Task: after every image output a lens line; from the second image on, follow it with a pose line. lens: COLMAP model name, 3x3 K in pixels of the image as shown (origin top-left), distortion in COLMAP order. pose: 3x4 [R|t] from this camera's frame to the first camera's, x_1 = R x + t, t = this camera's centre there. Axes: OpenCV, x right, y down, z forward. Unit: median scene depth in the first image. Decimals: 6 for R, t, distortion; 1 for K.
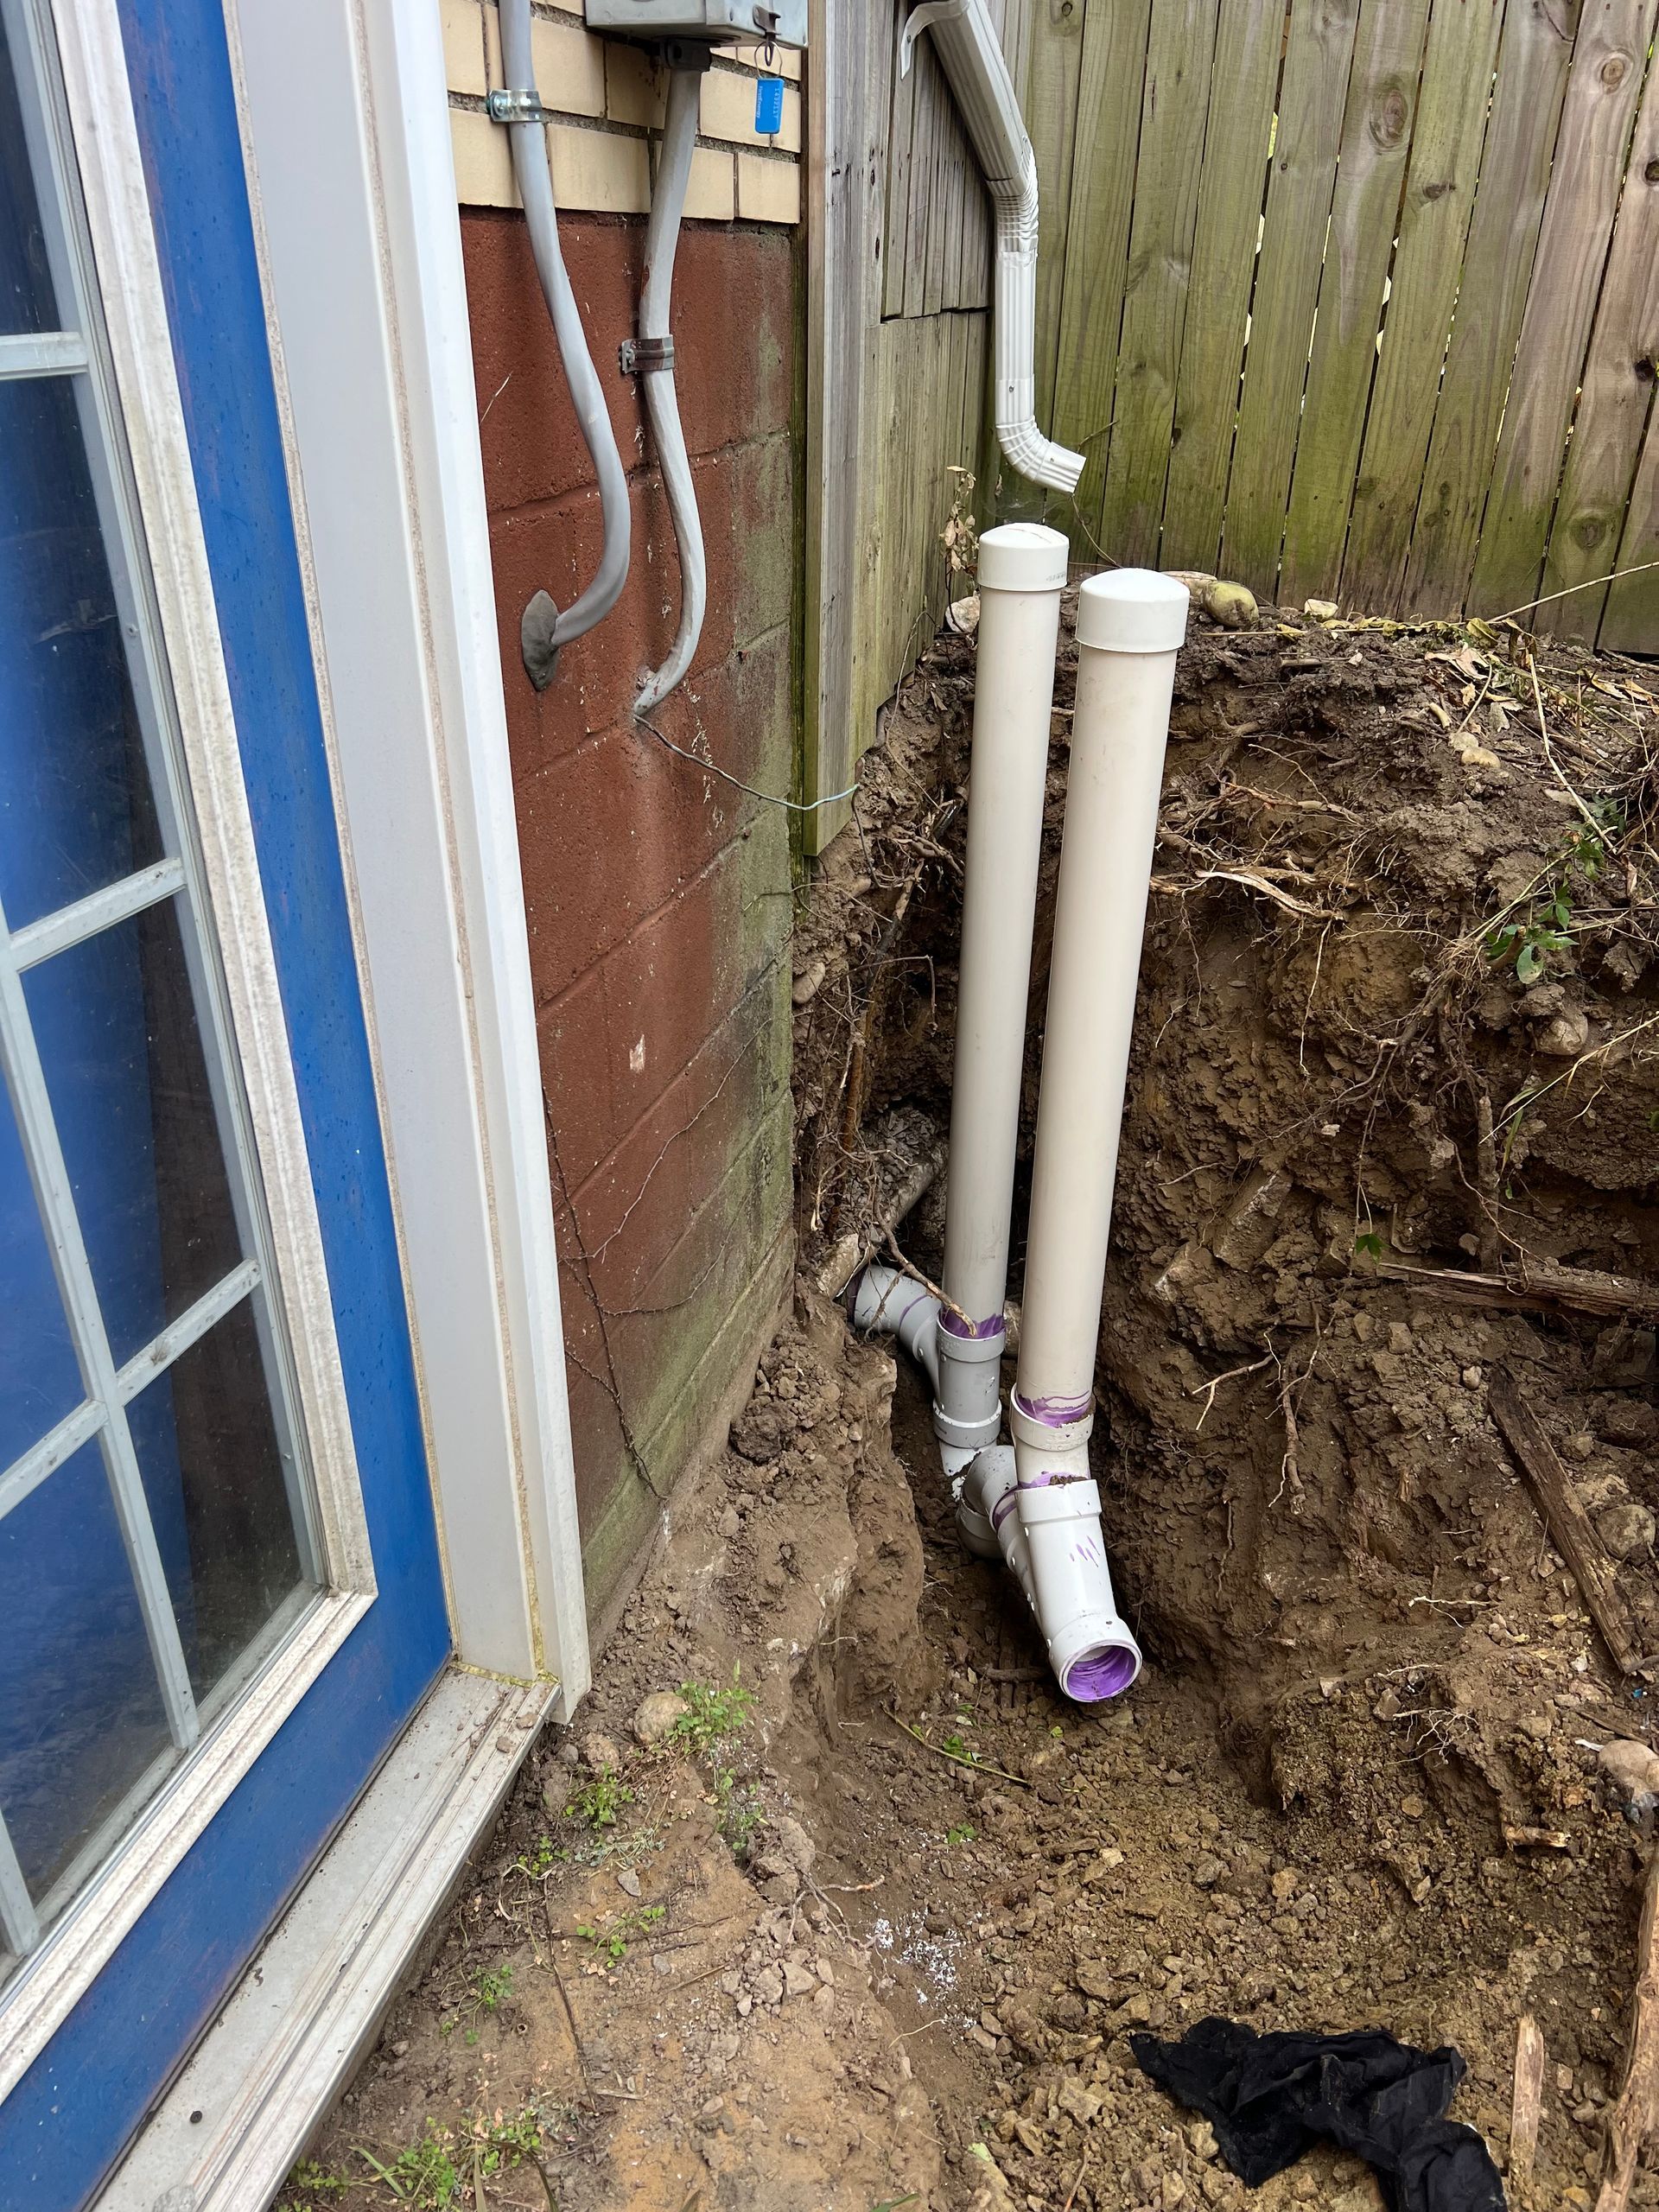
lens RADIAL K [[1608.7, 0, 804.4], [0, 1608.7, 1111.1], [0, 0, 1]] dist [0.047188, -0.053796]
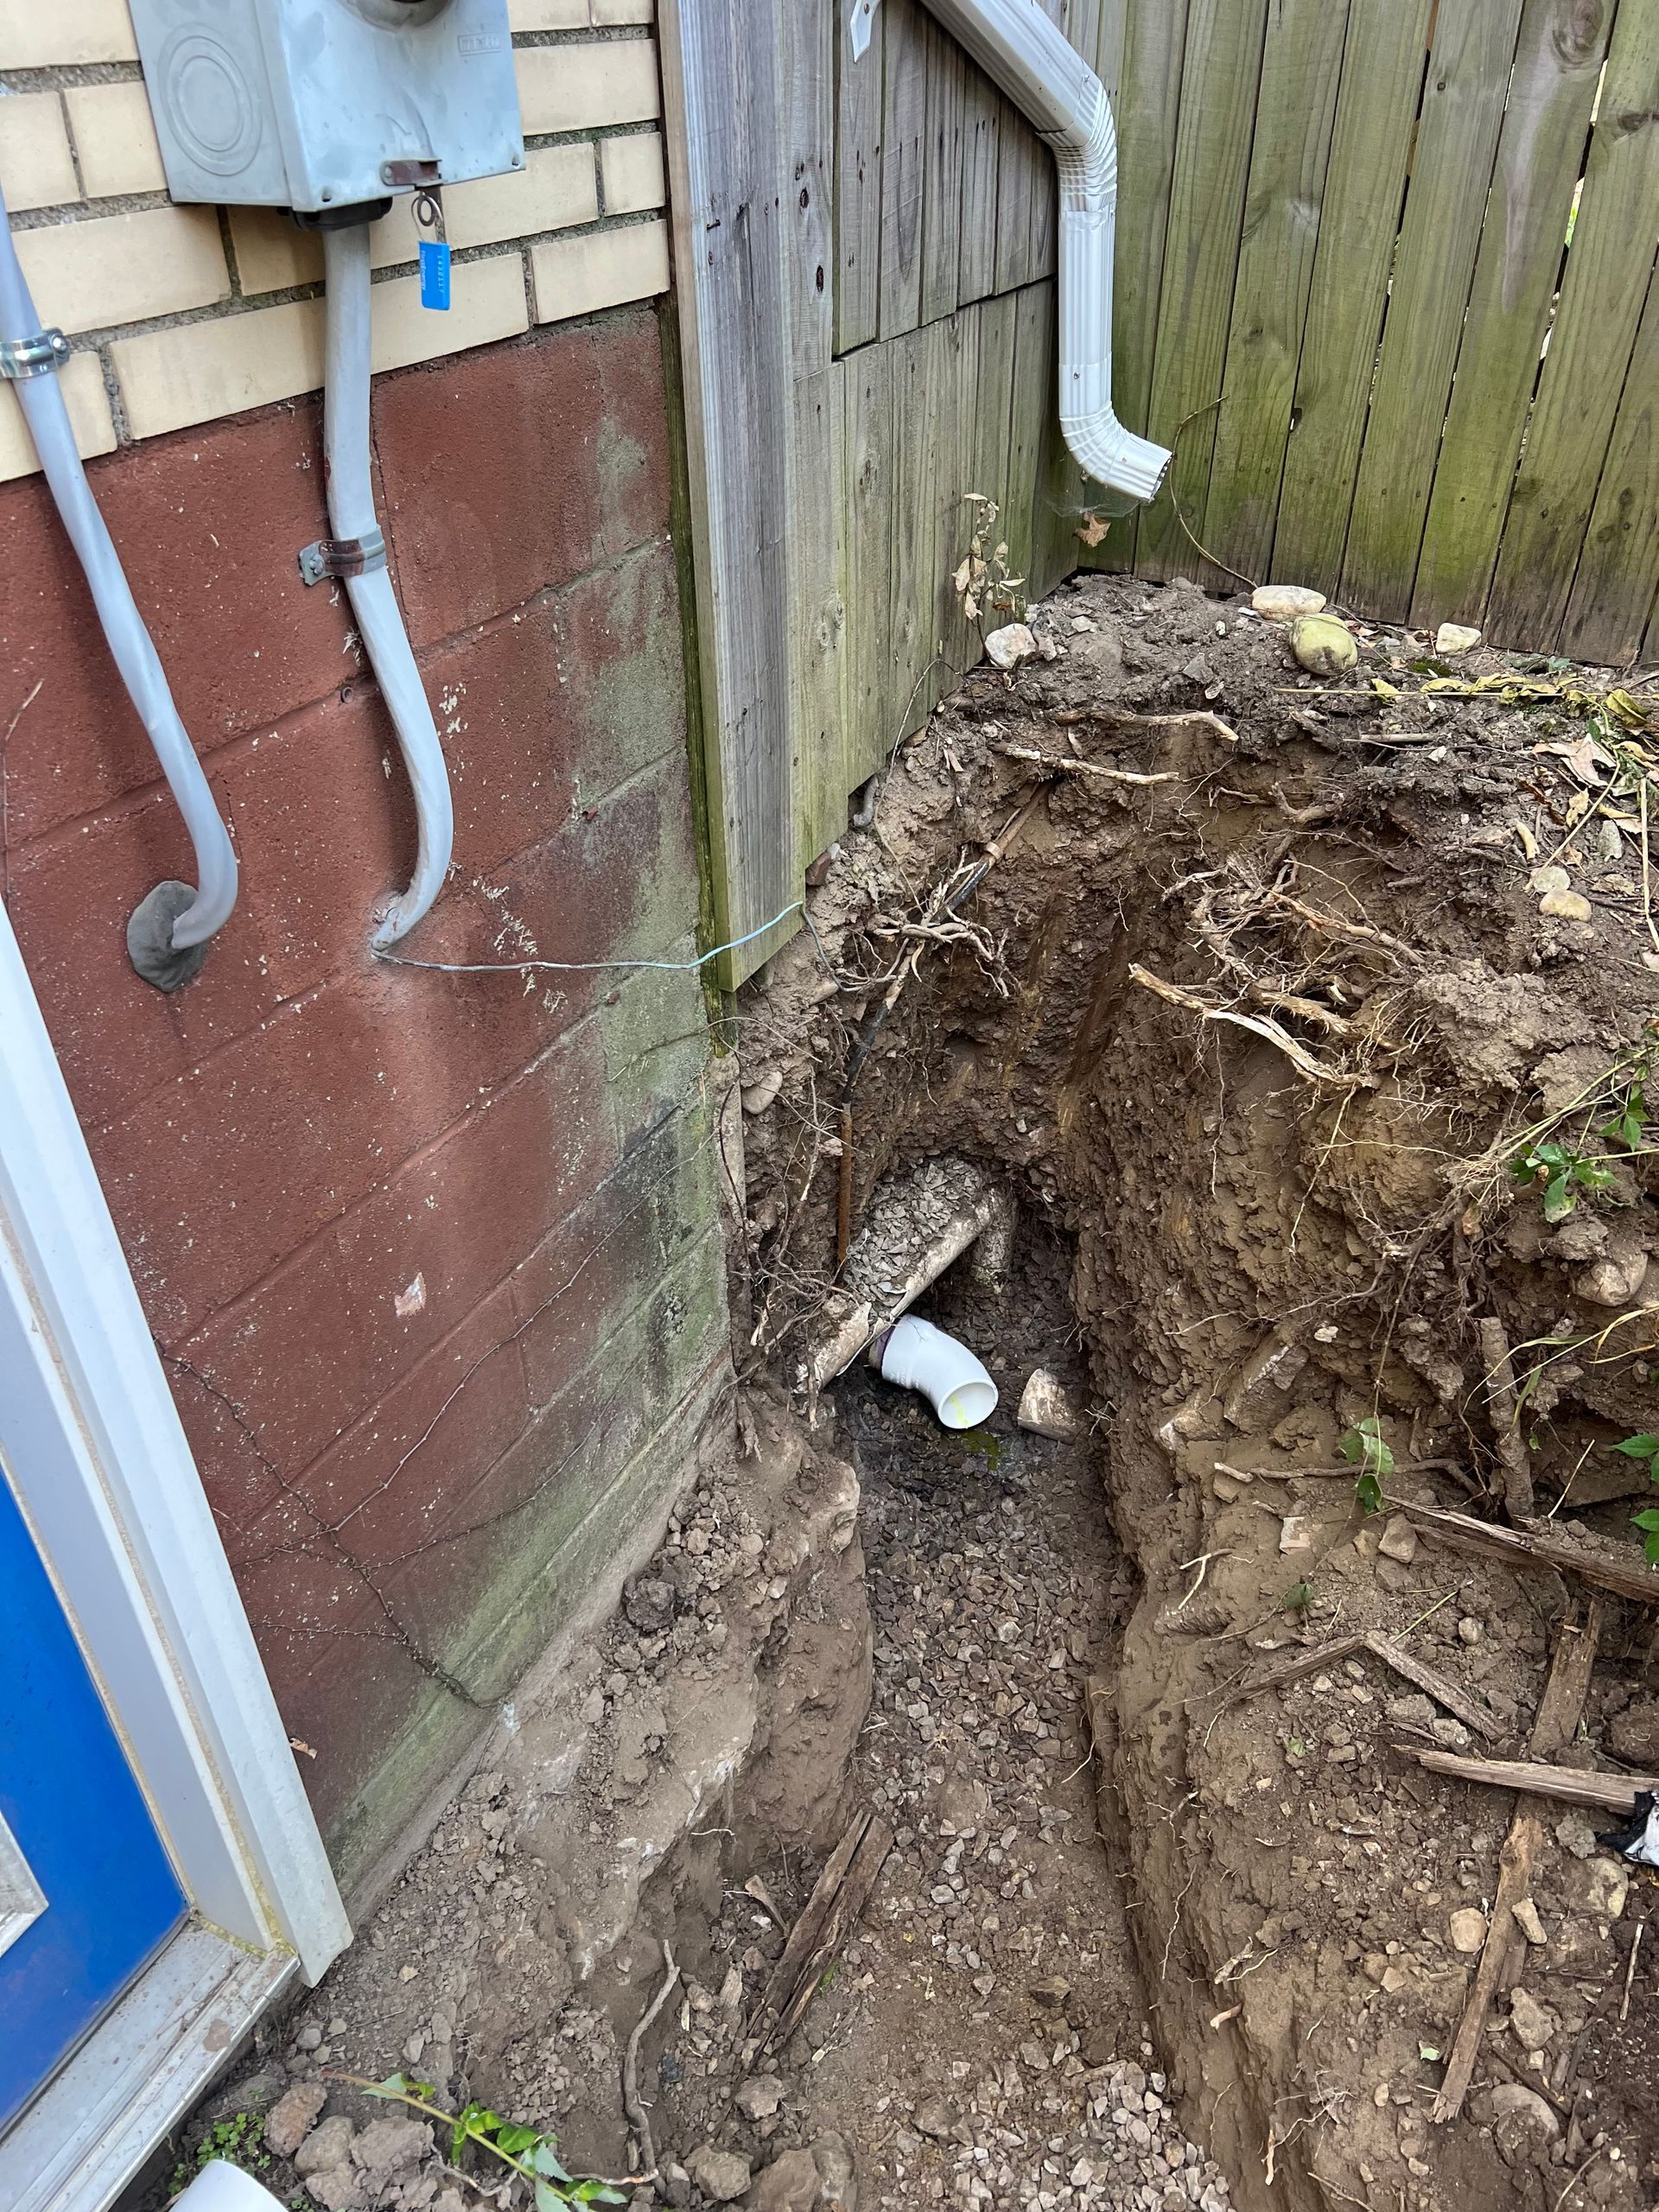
lens RADIAL K [[1608.7, 0, 804.4], [0, 1608.7, 1111.1], [0, 0, 1]] dist [0.047188, -0.053796]
pose [[0.982017, 0.077901, -0.171972, 0.179331], [-0.056228, 0.990245, 0.127486, -0.184776], [0.180226, -0.115524, 0.976818, 0.123706]]
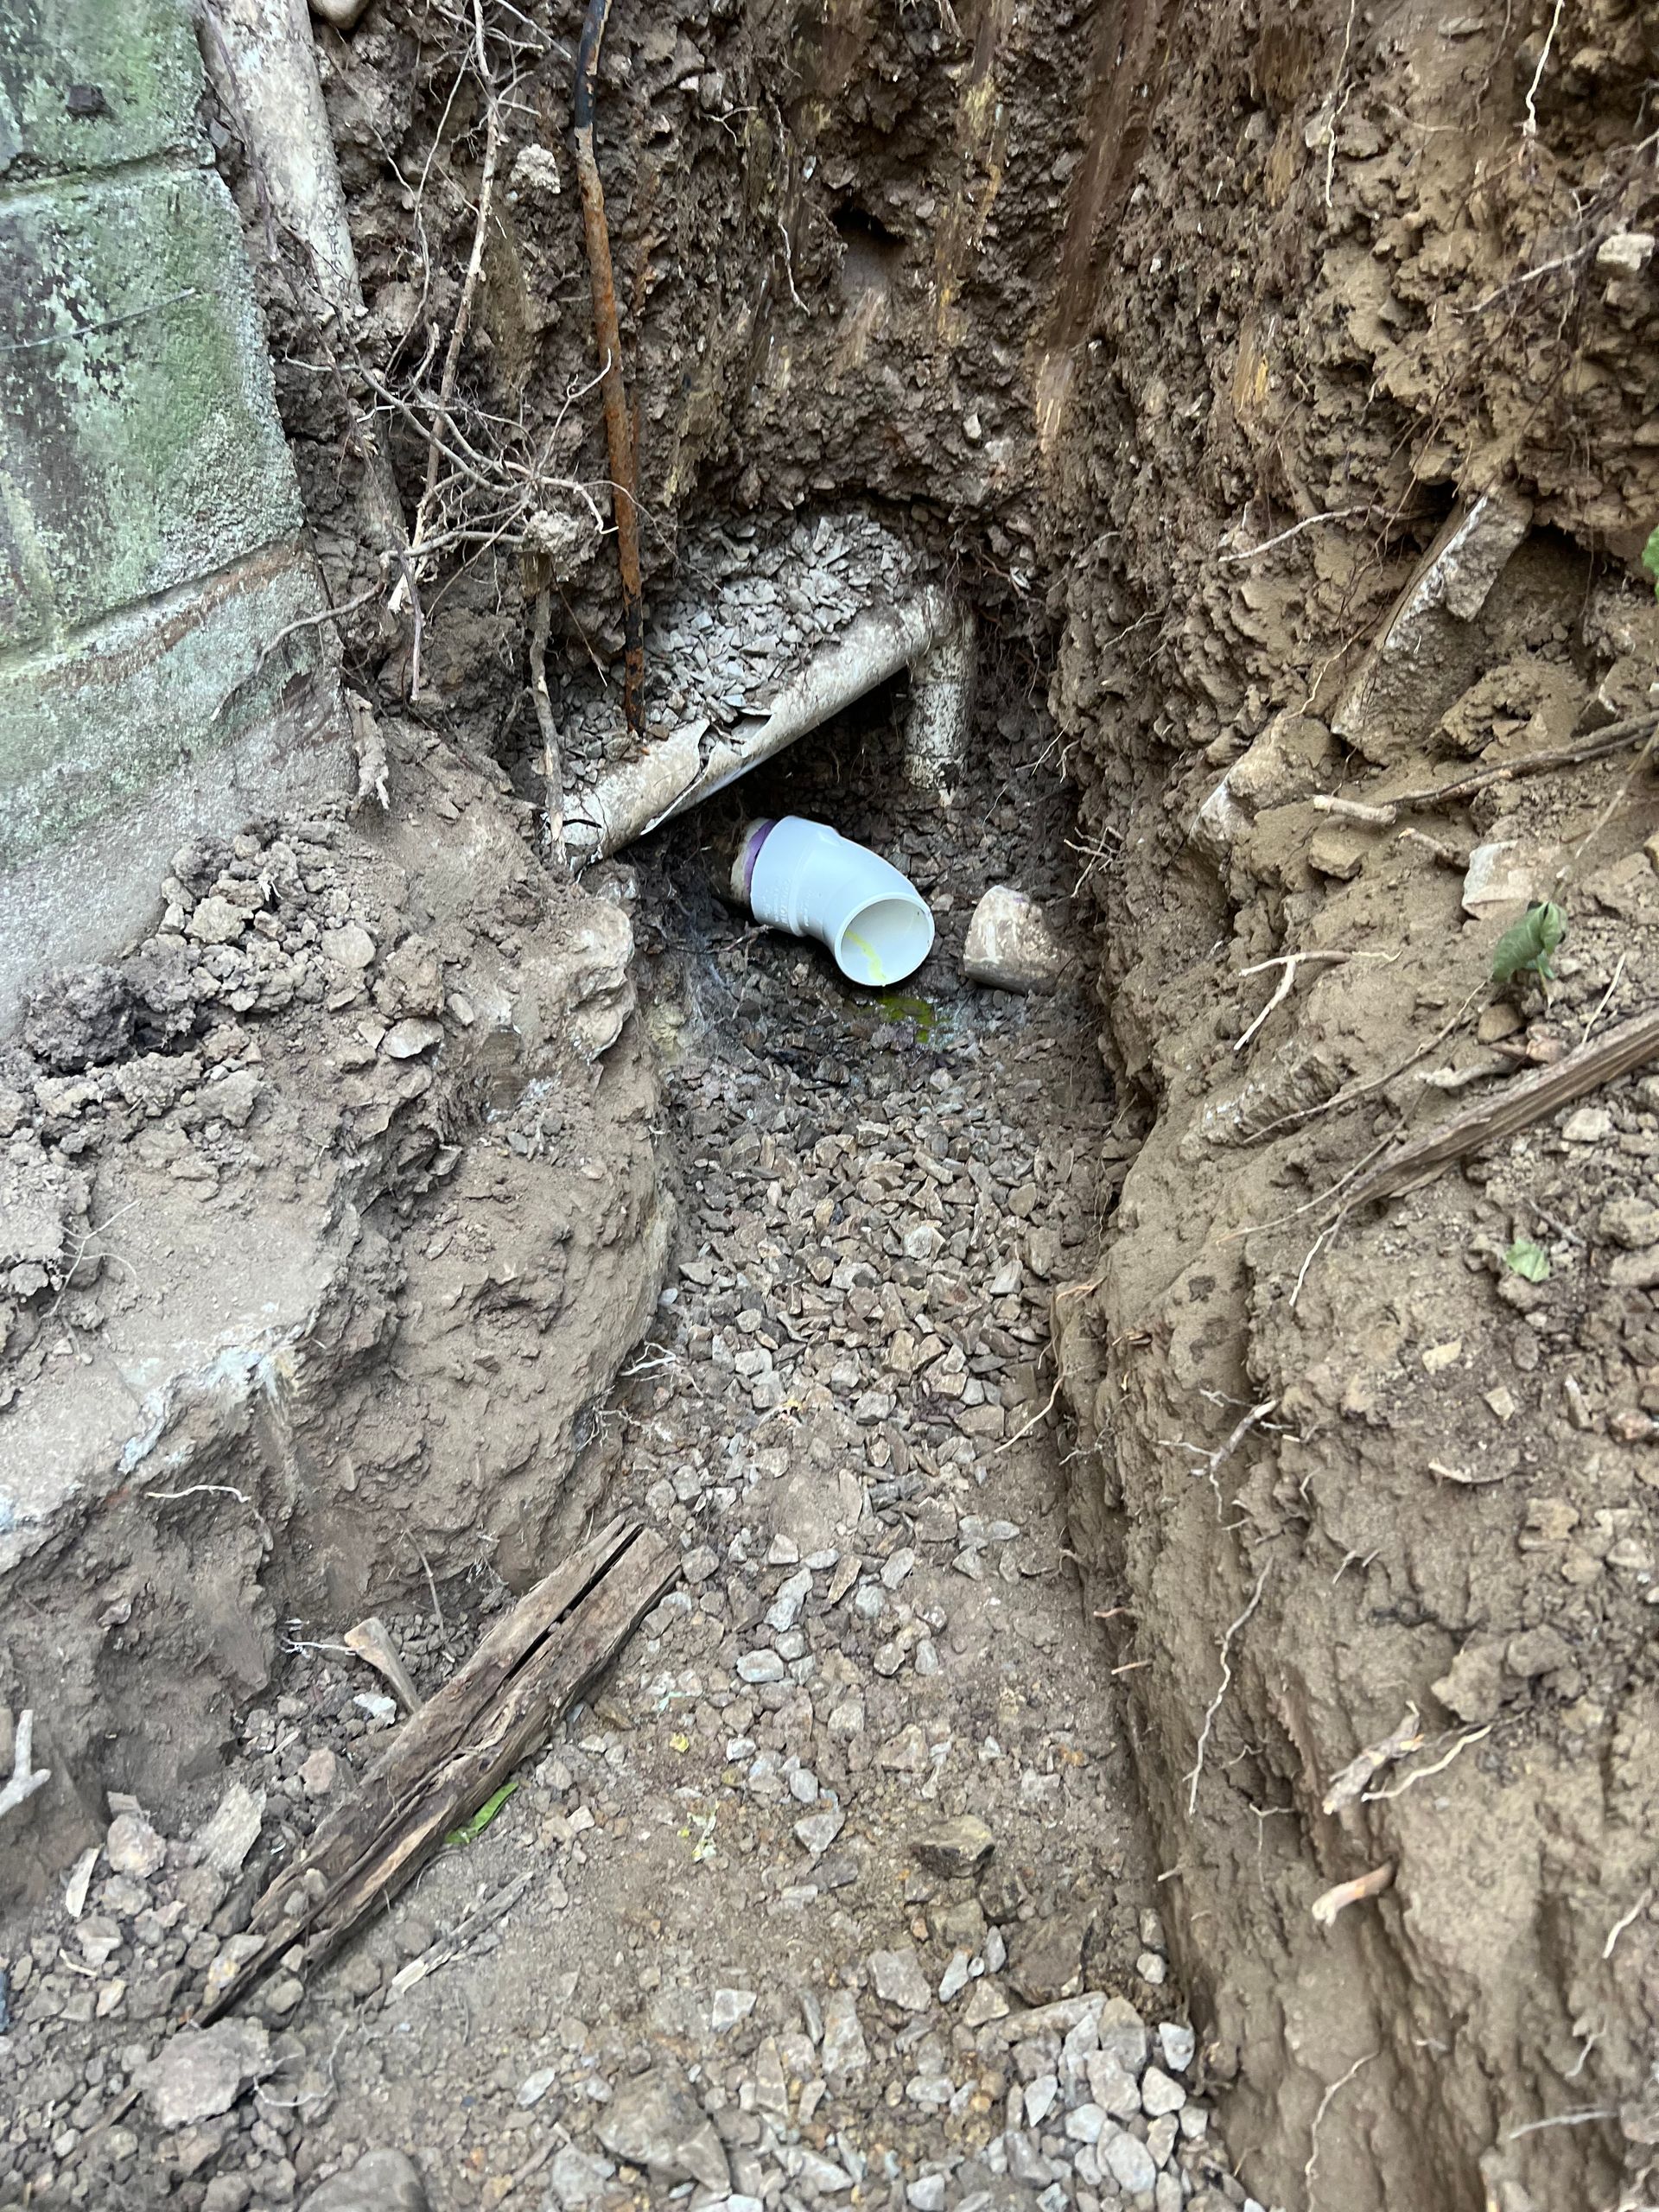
lens RADIAL K [[1631.5, 0, 802.2], [0, 1631.5, 1107.6], [0, 0, 1]] dist [0.063034, -0.079826]
pose [[0.978326, 0.090219, -0.186384, 0.219560], [-0.056110, 0.981923, 0.180775, 0.124865], [0.199324, -0.166399, 0.965702, 0.557724]]
